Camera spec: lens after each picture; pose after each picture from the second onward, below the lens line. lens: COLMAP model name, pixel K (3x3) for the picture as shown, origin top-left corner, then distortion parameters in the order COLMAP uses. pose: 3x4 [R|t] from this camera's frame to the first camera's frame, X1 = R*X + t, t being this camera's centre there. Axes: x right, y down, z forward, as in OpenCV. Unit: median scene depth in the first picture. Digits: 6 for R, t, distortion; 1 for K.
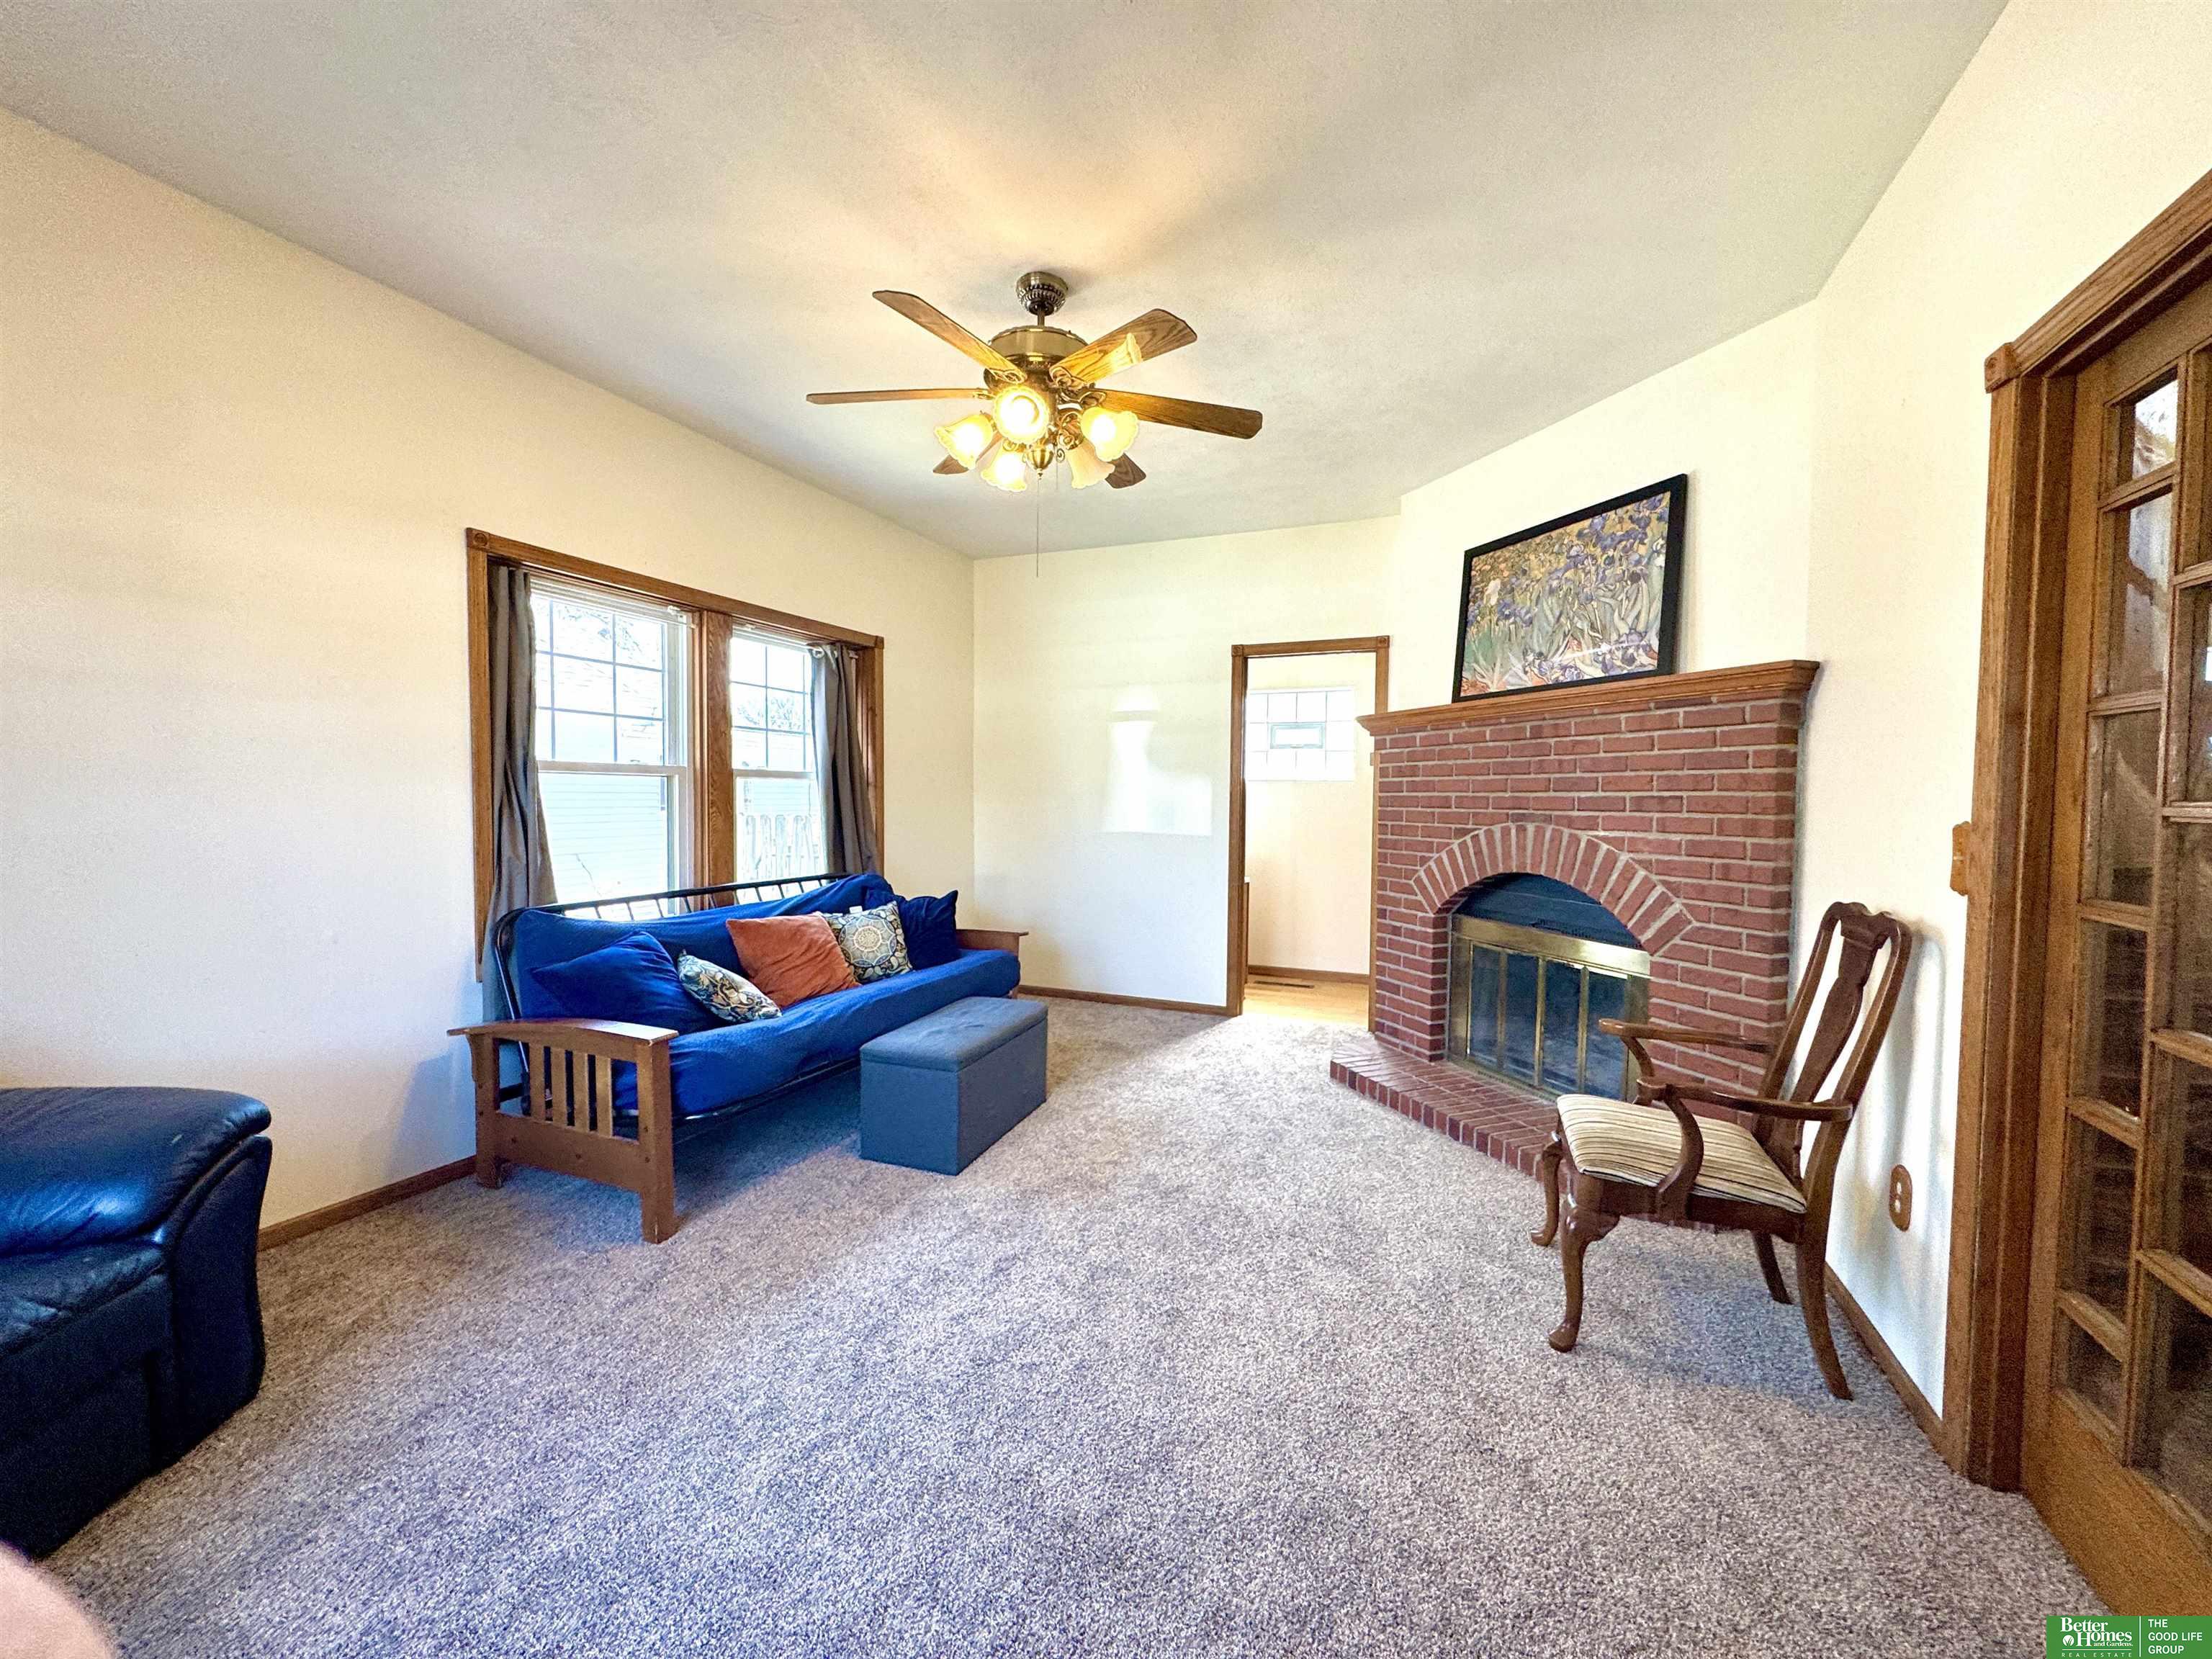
lens RADIAL K [[933.2, 0, 1098.1], [0, 933.2, 829.9], [0, 0, 1]] dist [-0.000001, 0.000051]
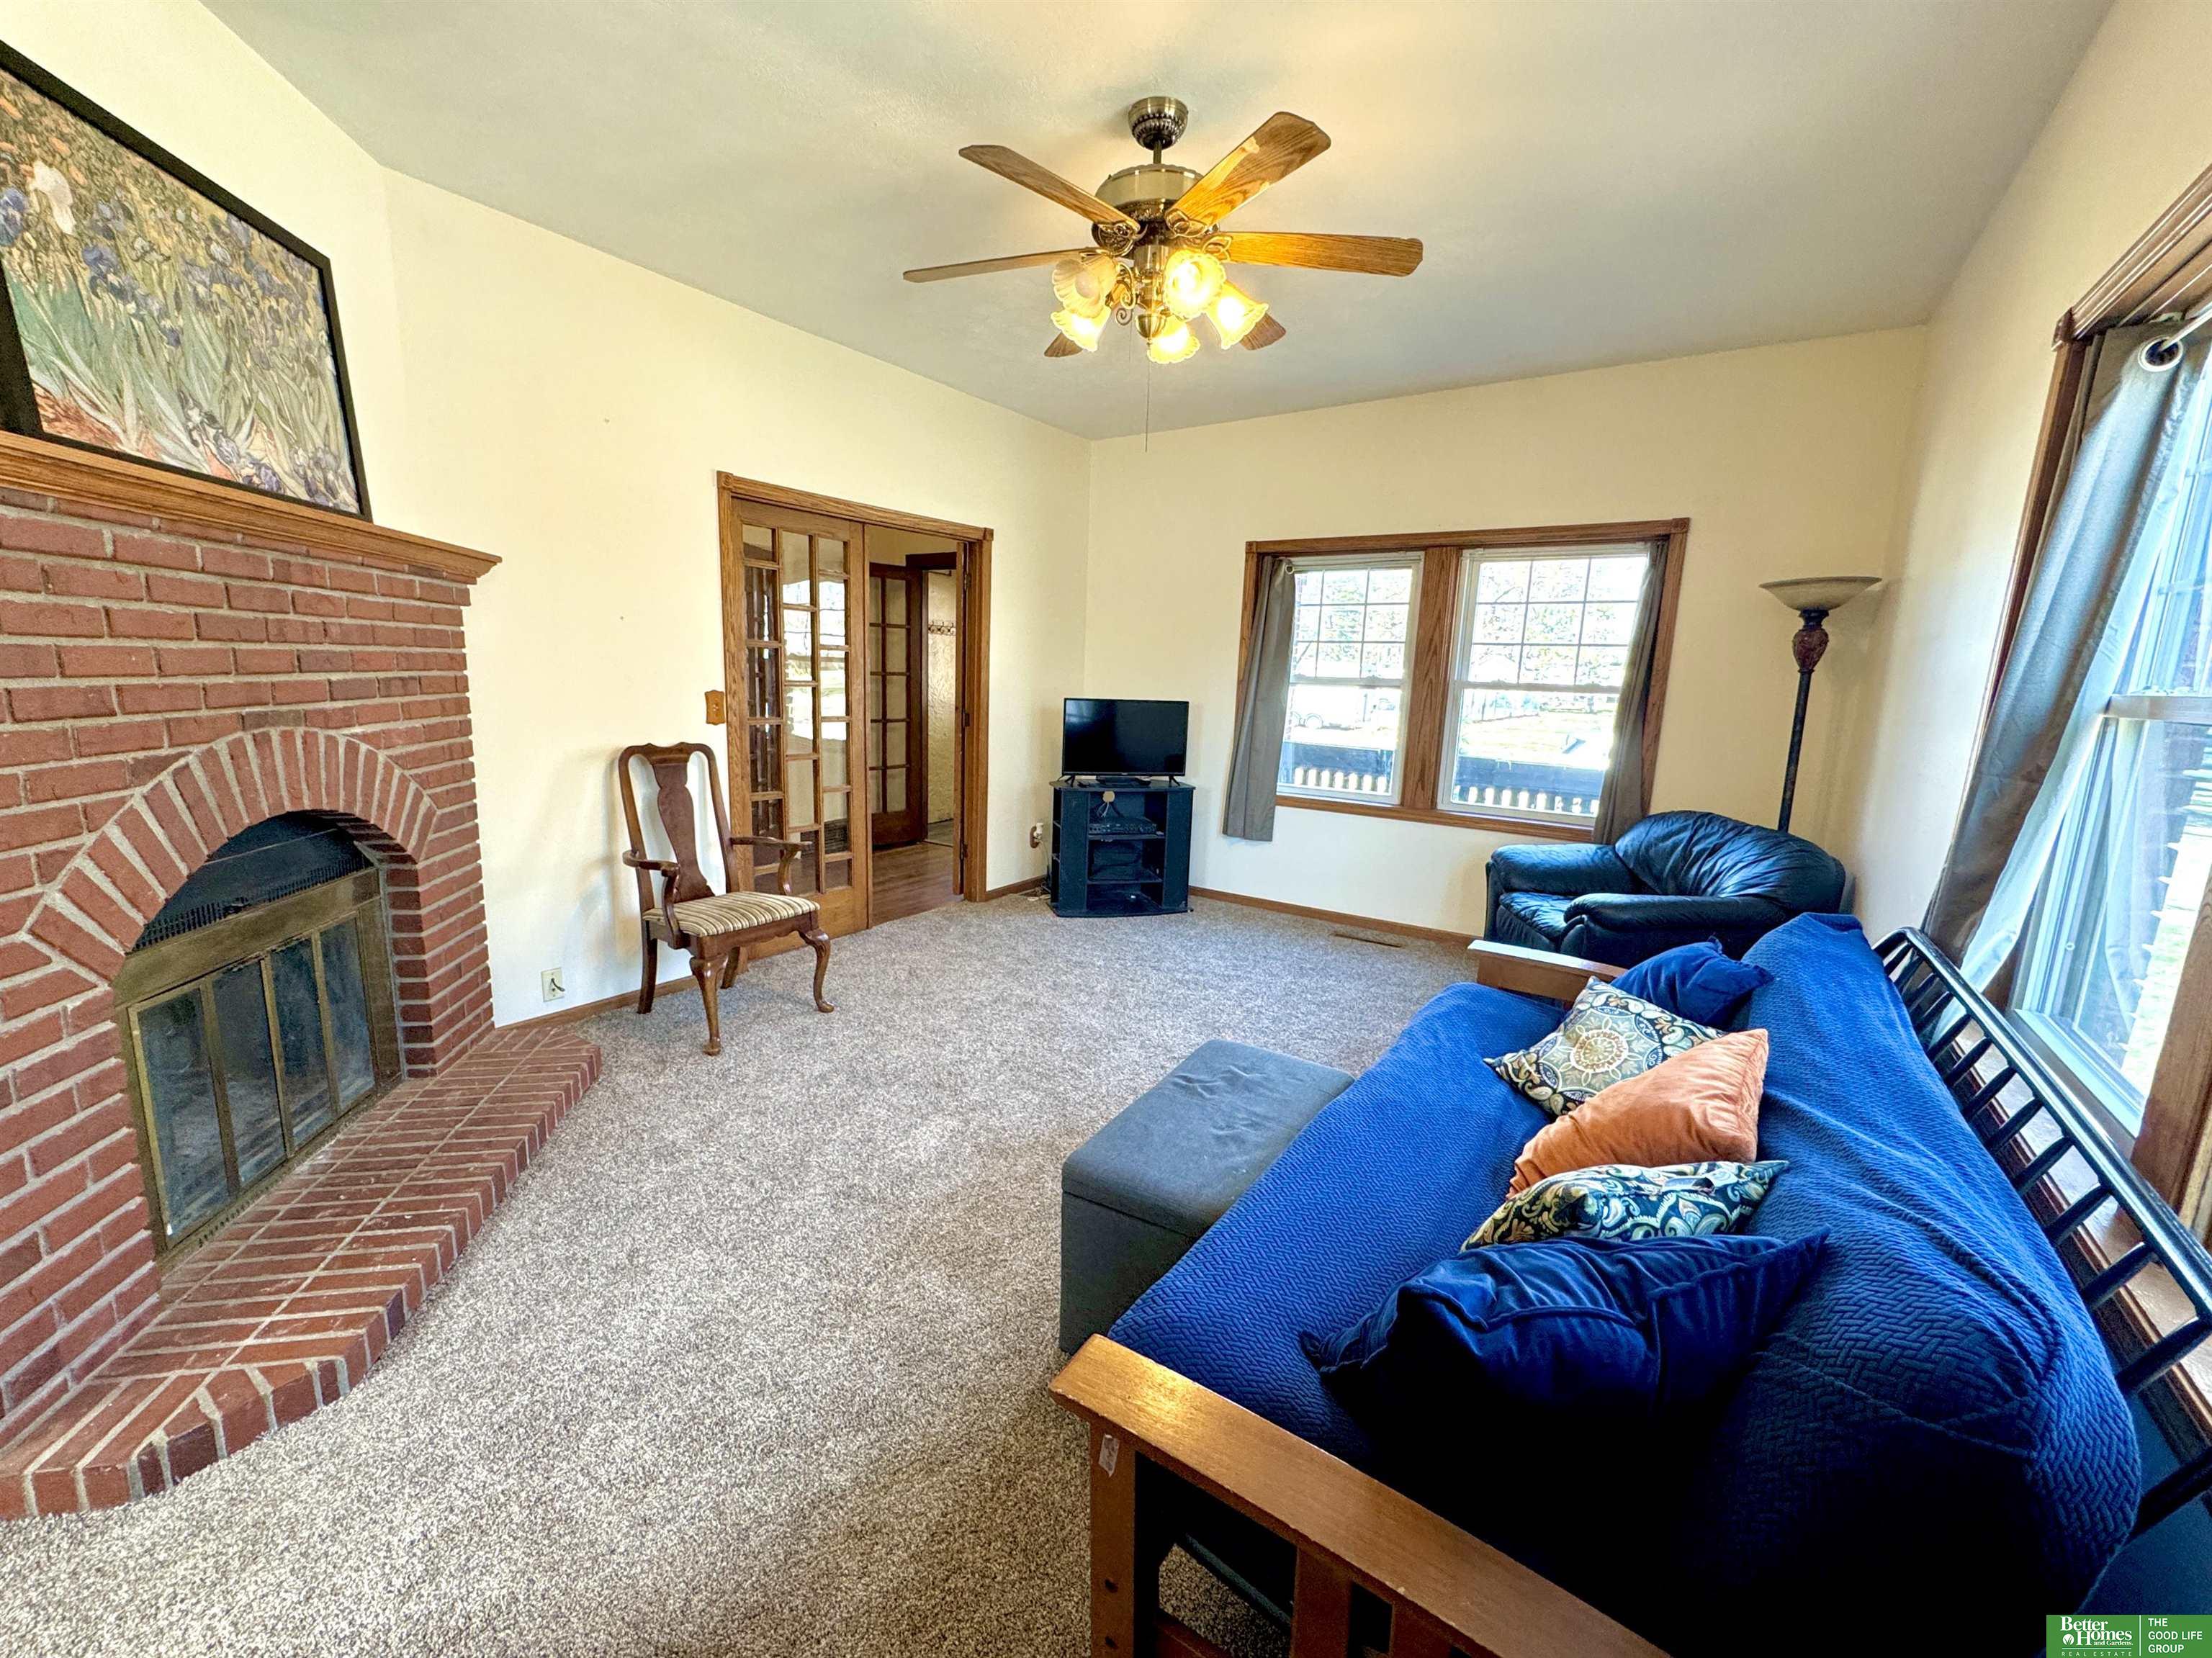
lens RADIAL K [[933.2, 0, 1101.8], [0, 933.2, 843.4], [0, 0, 1]] dist [-0.000001, 0.000051]
pose [[-0.986128, -0.069115, 0.150911, -0.146832], [-0.034515, 0.974695, 0.220857, -0.086702], [-0.162357, 0.212585, -0.963560, 1.548380]]
